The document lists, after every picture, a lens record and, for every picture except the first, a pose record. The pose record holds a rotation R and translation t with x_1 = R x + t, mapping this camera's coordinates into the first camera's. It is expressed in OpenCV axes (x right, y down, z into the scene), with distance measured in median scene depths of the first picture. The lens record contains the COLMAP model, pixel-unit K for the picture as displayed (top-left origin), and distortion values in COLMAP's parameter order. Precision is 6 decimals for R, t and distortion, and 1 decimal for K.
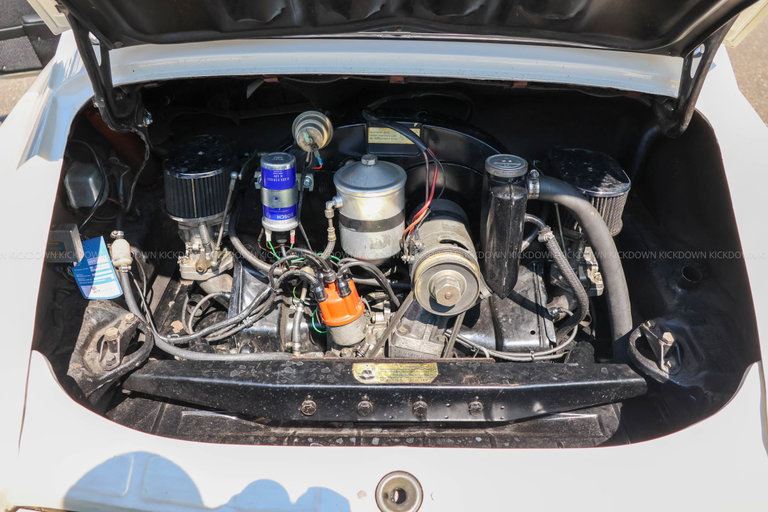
lens RADIAL K [[652.3, 0, 384.0], [0, 652.3, 256.0], [0, 0, 1]] dist [-0.150899, 0.128085]
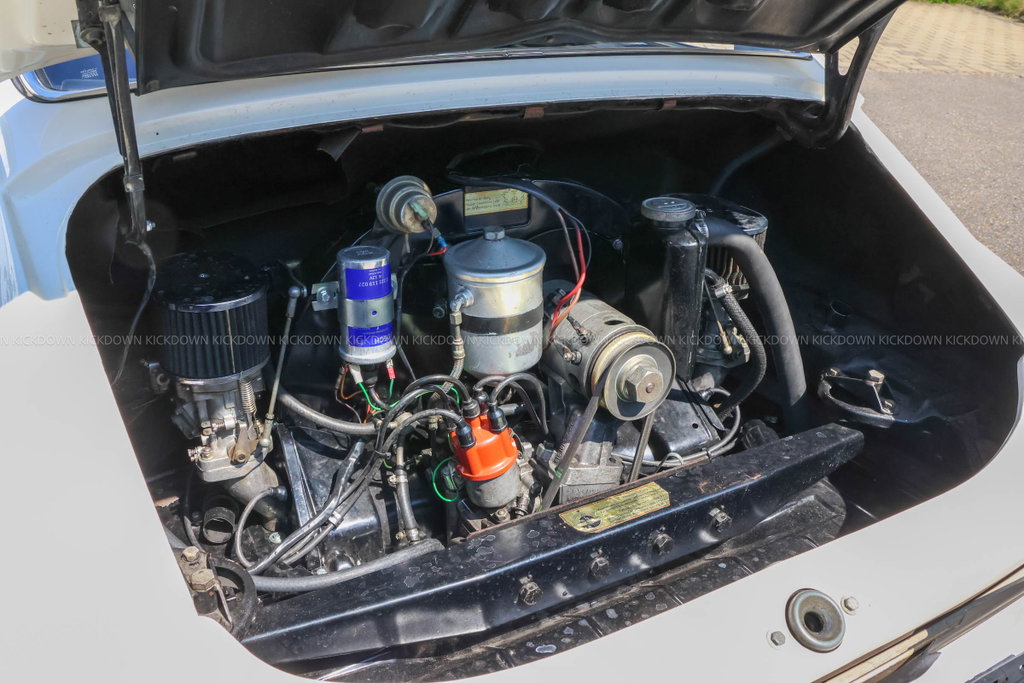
lens RADIAL K [[869.7, 0, 512.0], [0, 869.7, 341.5], [0, 0, 1]] dist [-0.150899, 0.128085]
pose [[0.879364, -0.201787, 0.431278, -0.435224], [0.246191, 0.967978, -0.049079, 0.018590], [-0.407565, 0.149335, 0.900883, 0.153249]]
